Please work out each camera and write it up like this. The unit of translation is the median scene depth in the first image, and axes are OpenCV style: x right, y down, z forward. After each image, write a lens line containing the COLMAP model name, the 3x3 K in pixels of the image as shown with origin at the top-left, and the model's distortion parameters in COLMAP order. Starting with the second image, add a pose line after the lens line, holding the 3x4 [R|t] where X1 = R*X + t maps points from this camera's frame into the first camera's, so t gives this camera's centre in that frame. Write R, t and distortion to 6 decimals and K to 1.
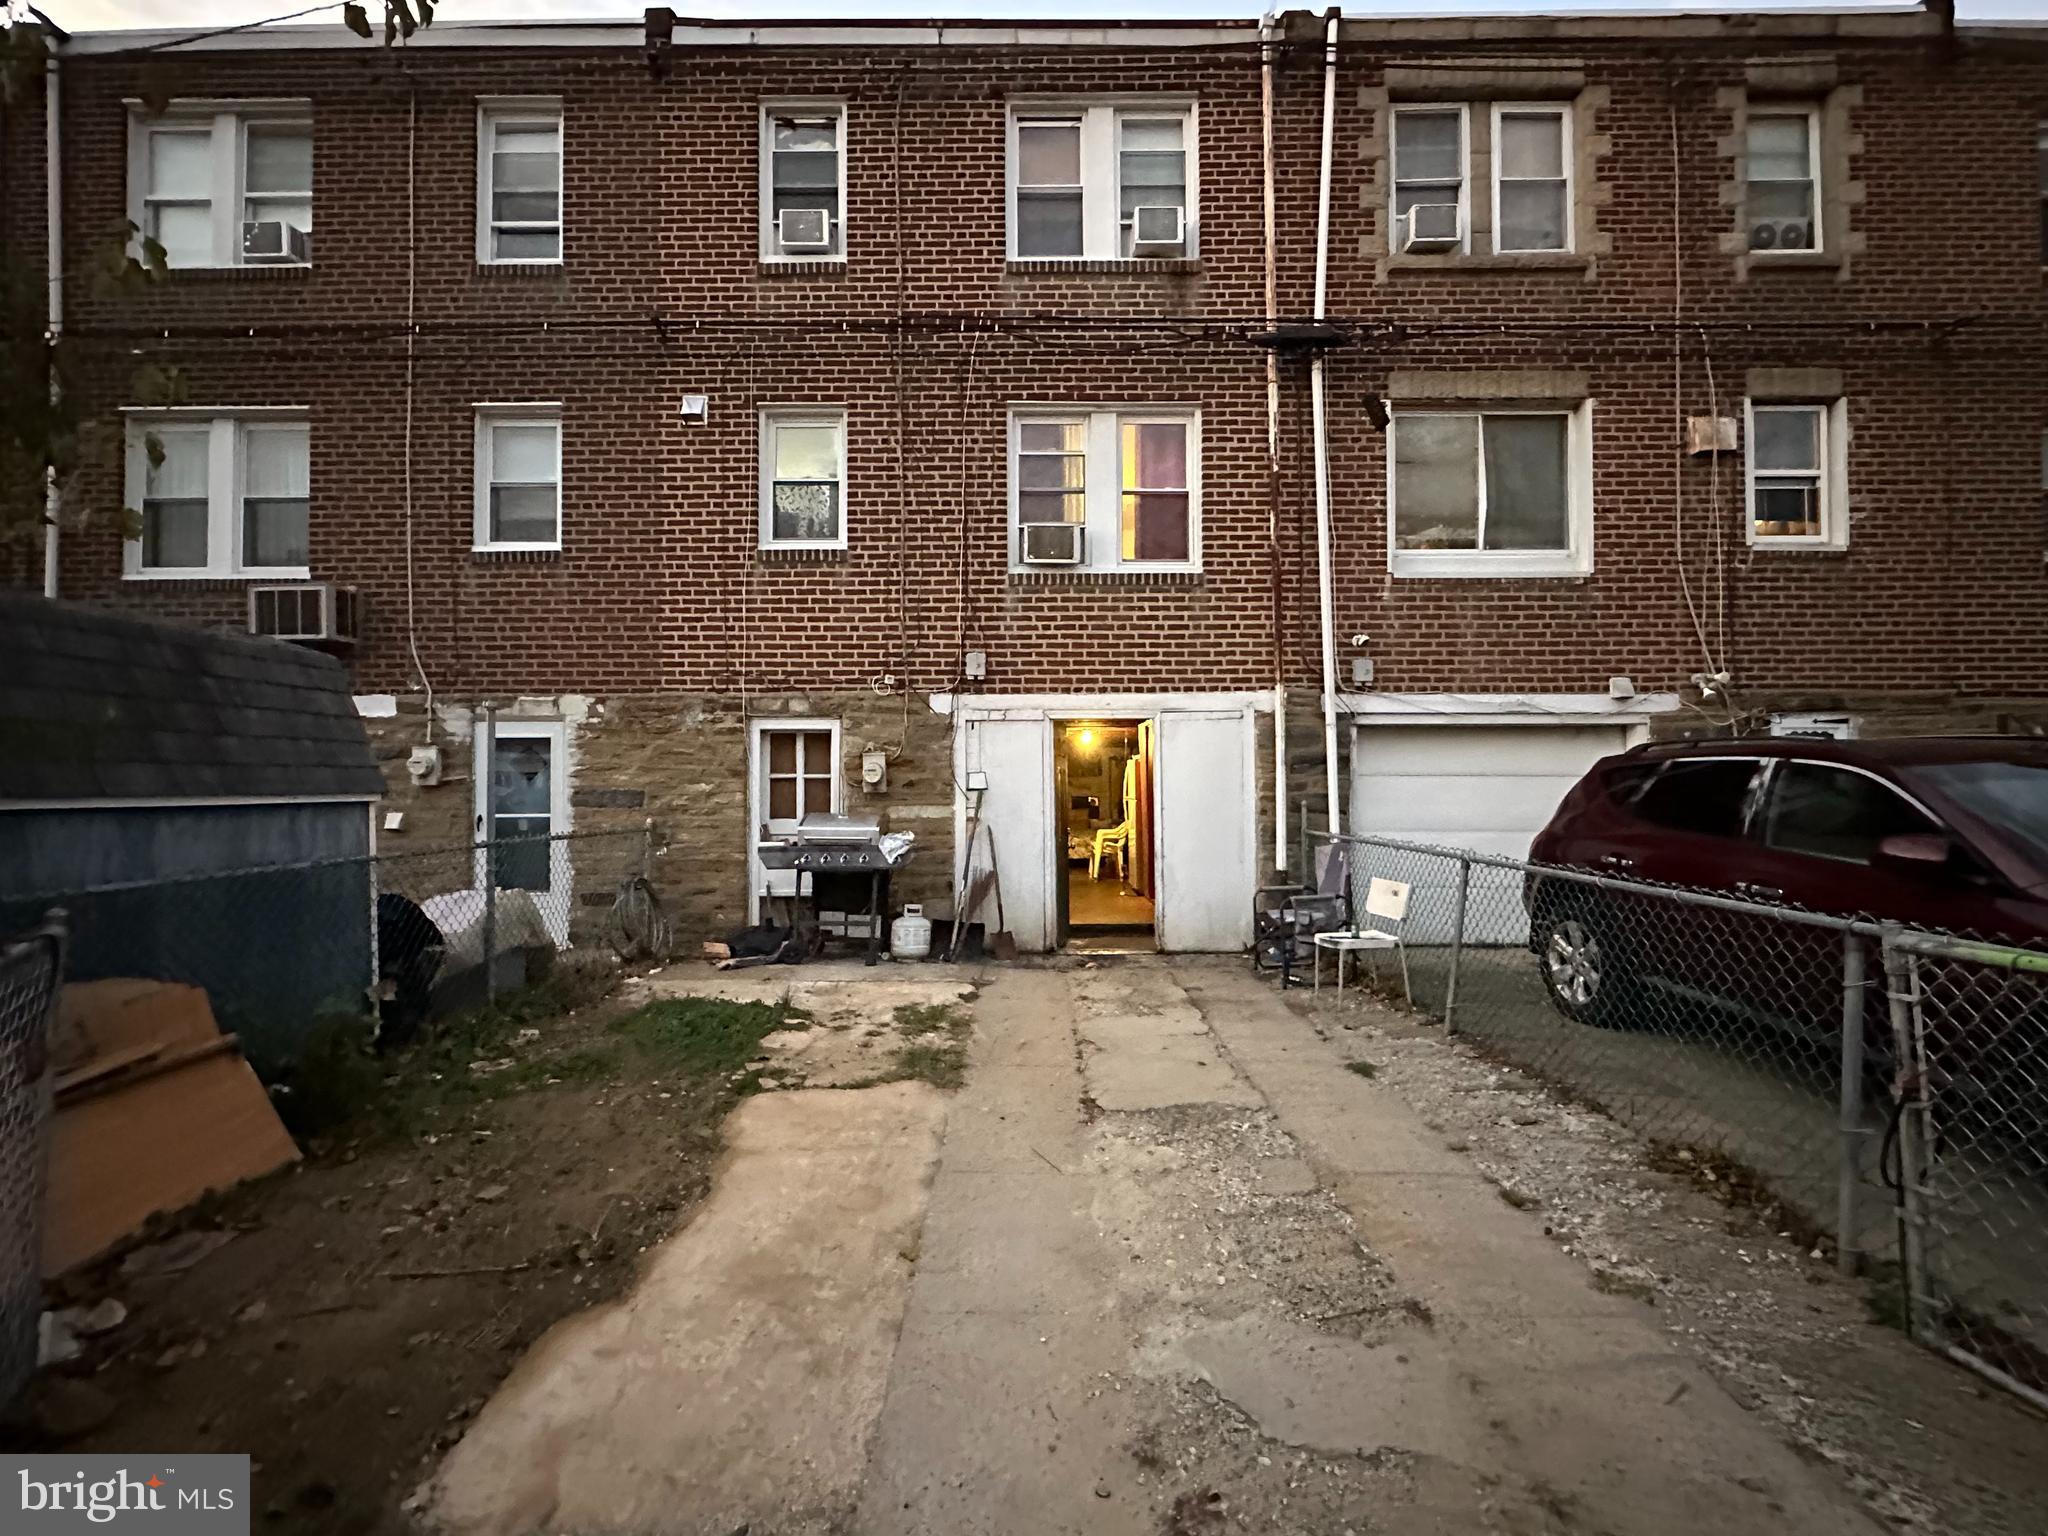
lens RADIAL K [[955.6, 0, 1020.9], [0, 955.6, 770.9], [0, 0, 1]] dist [-0.000398, -0.000062]
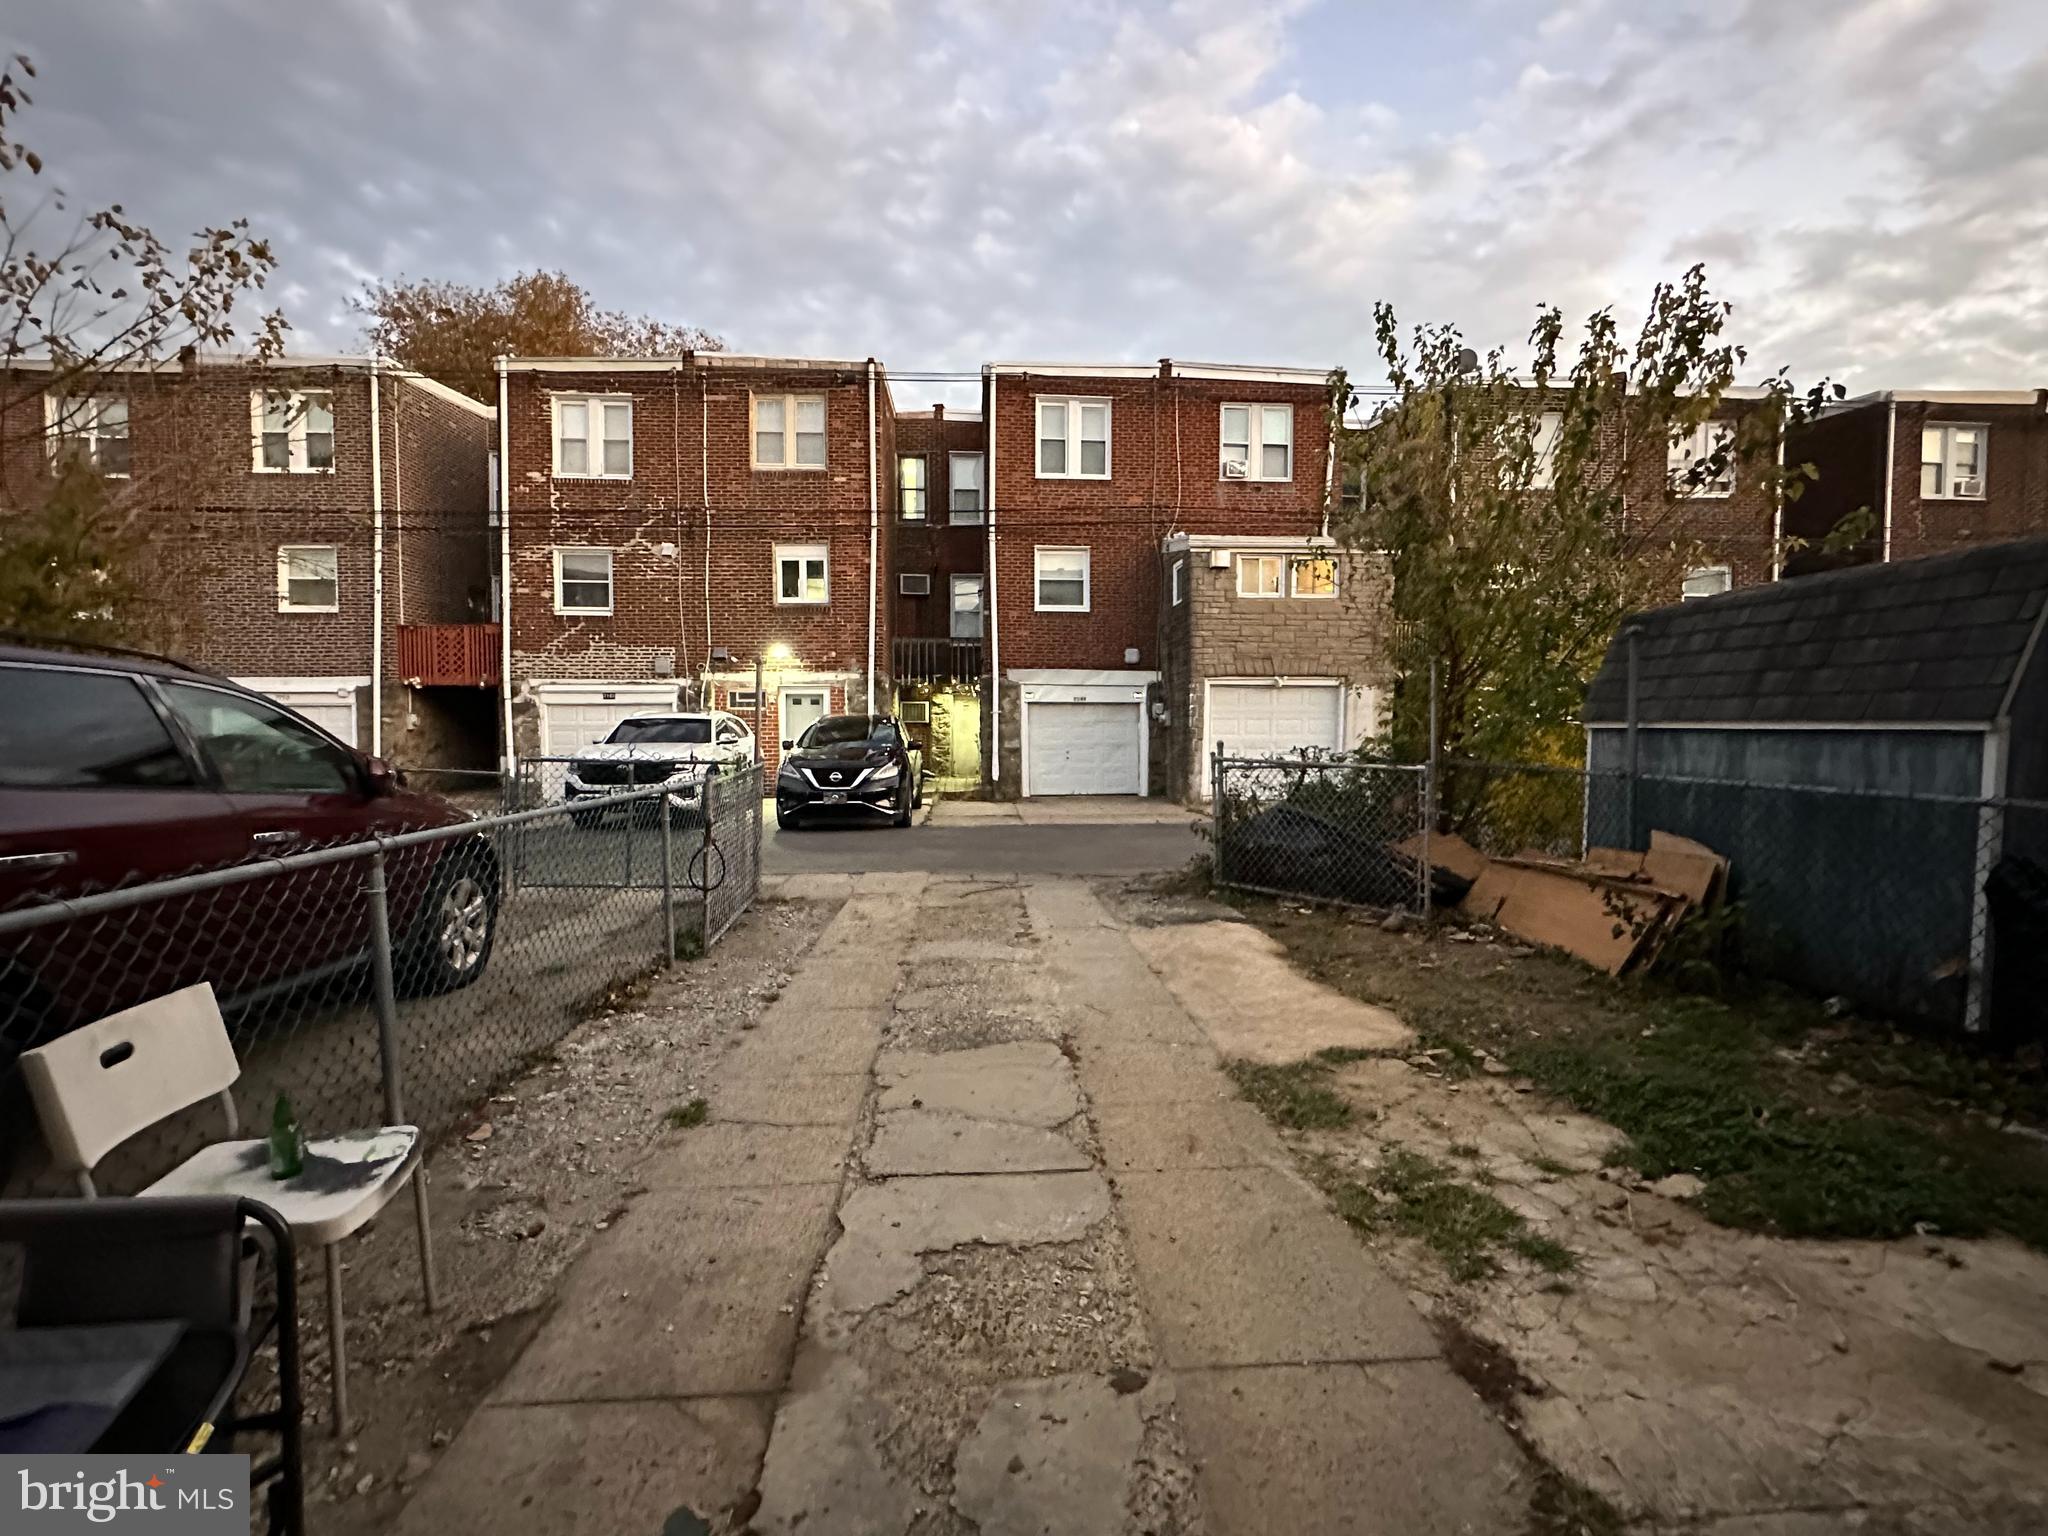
lens RADIAL K [[955.6, 0, 1021.5], [0, 955.6, 770.4], [0, 0, 1]] dist [-0.000398, -0.000062]
pose [[-0.997881, 0.004925, -0.064886, 0.164742], [0.002517, 0.999307, 0.037138, 0.034050], [0.065024, 0.036896, -0.997201, 1.782894]]
